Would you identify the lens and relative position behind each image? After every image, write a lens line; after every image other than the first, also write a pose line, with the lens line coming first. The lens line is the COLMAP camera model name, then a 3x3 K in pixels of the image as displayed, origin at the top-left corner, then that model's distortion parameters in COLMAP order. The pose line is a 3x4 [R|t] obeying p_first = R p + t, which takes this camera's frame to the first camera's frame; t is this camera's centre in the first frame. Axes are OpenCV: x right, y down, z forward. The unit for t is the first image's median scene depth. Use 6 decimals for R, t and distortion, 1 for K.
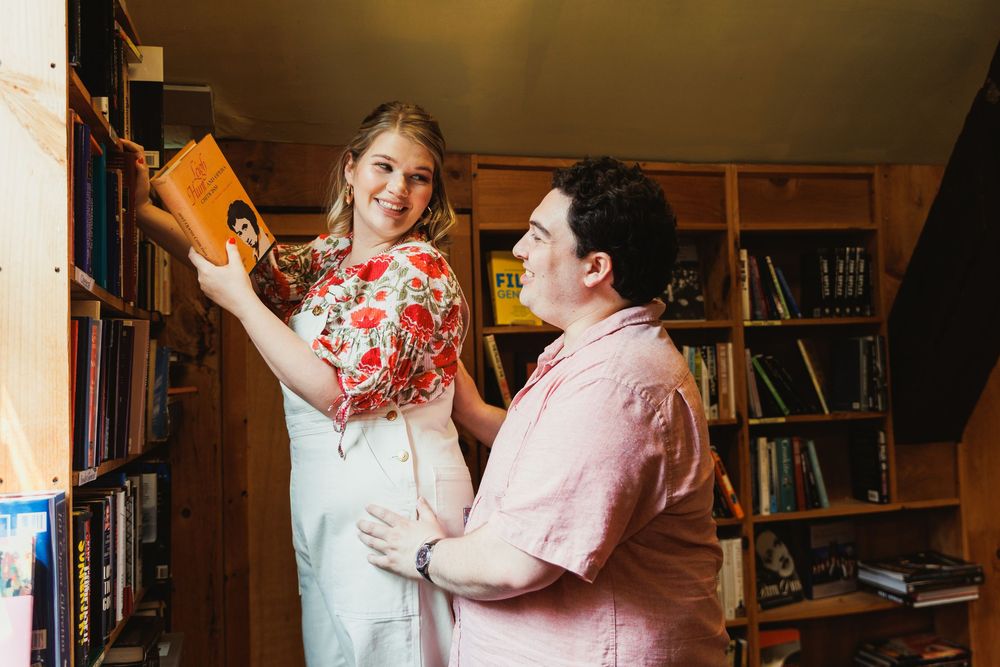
lens RADIAL K [[931.9, 0, 521.4], [0, 931.9, 317.6], [0, 0, 1]] dist [-0.000471, 0.000000]
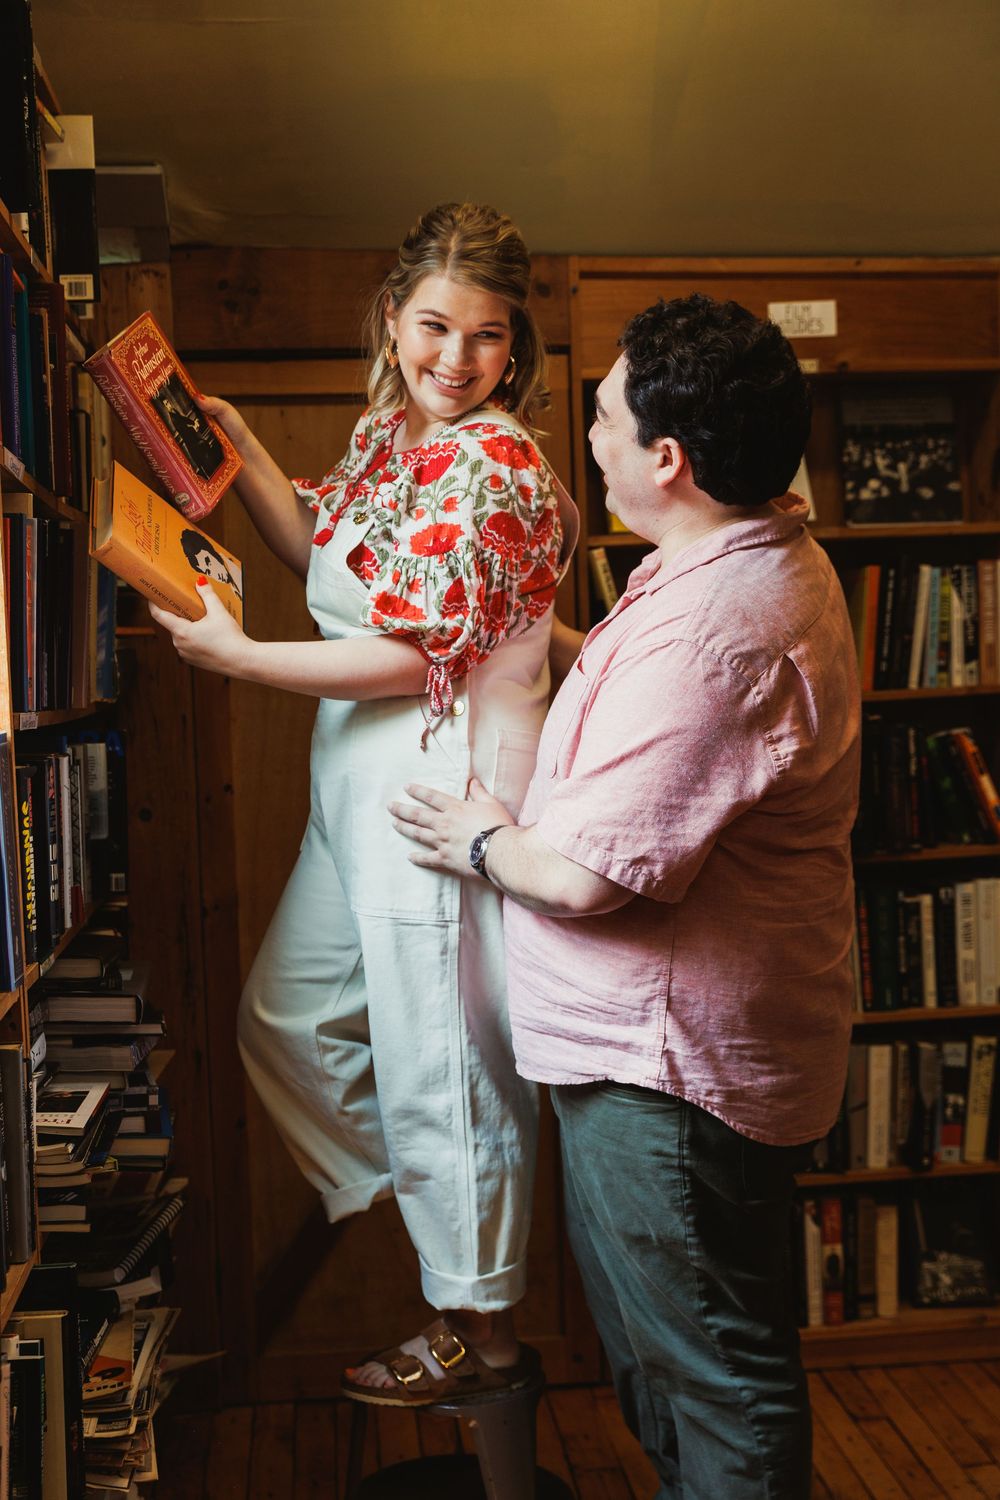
lens RADIAL K [[1830.0, 0, 500.4], [0, 1830.0, 750.6], [0, 0, 1]] dist [-0.007259, 0.000000]
pose [[0.990068, 0.006917, -0.140419, 0.077883], [0.009005, 0.993617, 0.112443, 0.015501], [0.140300, -0.112591, 0.983686, -0.253095]]
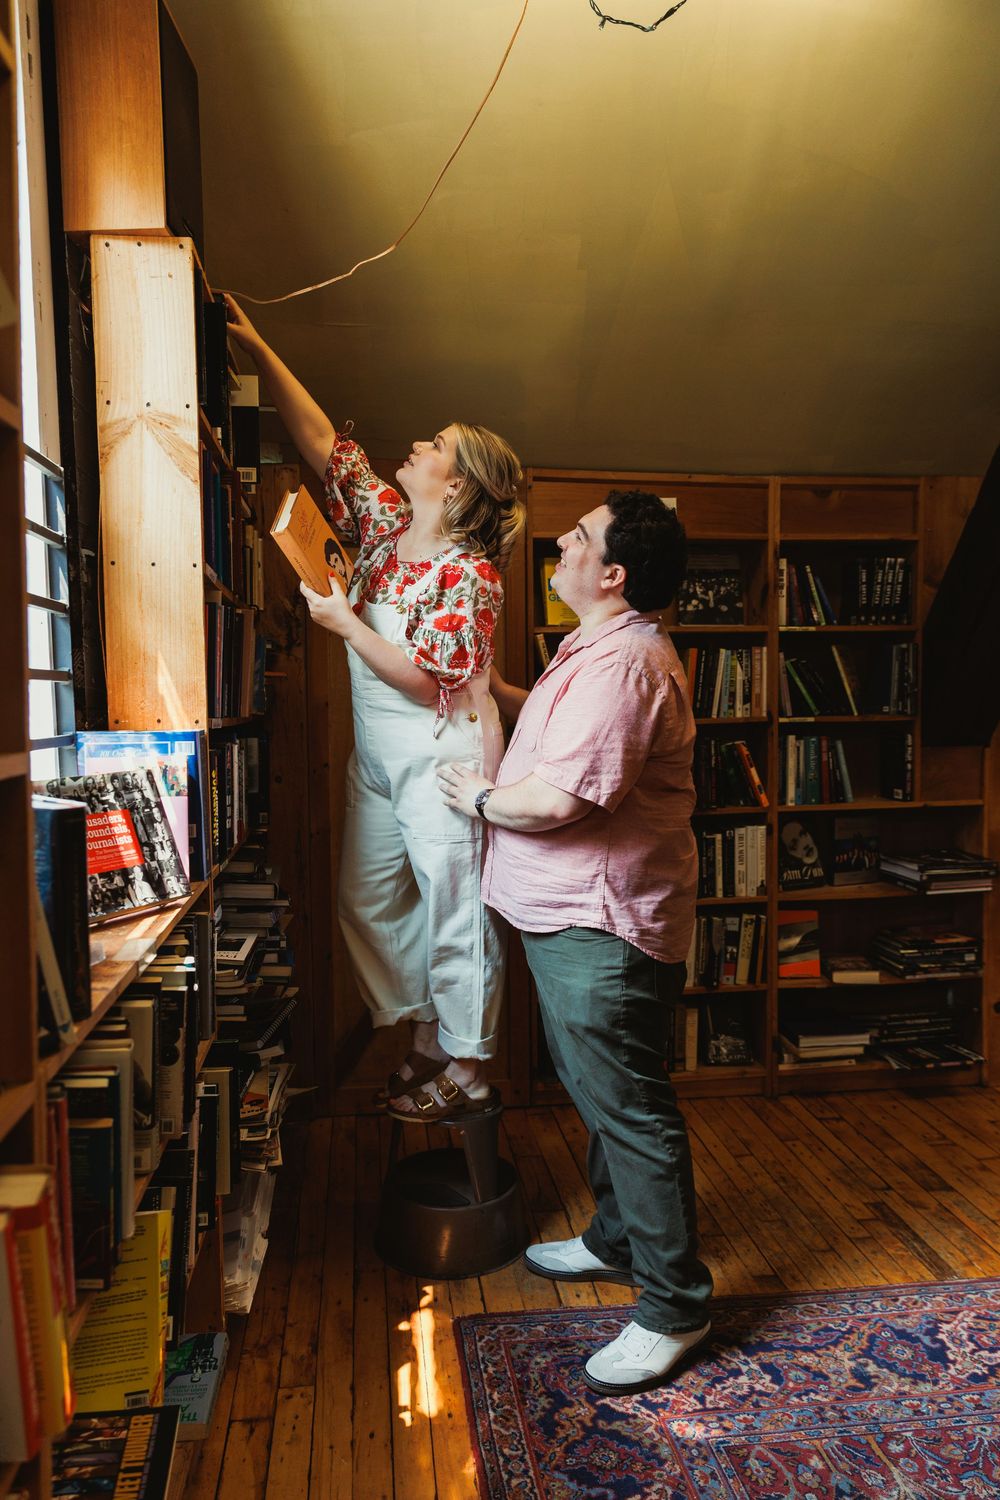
lens RADIAL K [[1005.2, 0, 497.8], [0, 1005.2, 752.7], [0, 0, 1]] dist [0.006412, -0.007857]
pose [[0.993815, 0.030001, -0.106915, 0.050490], [-0.017506, 0.993101, 0.115949, 0.021776], [0.109656, -0.113360, 0.987484, -0.216823]]
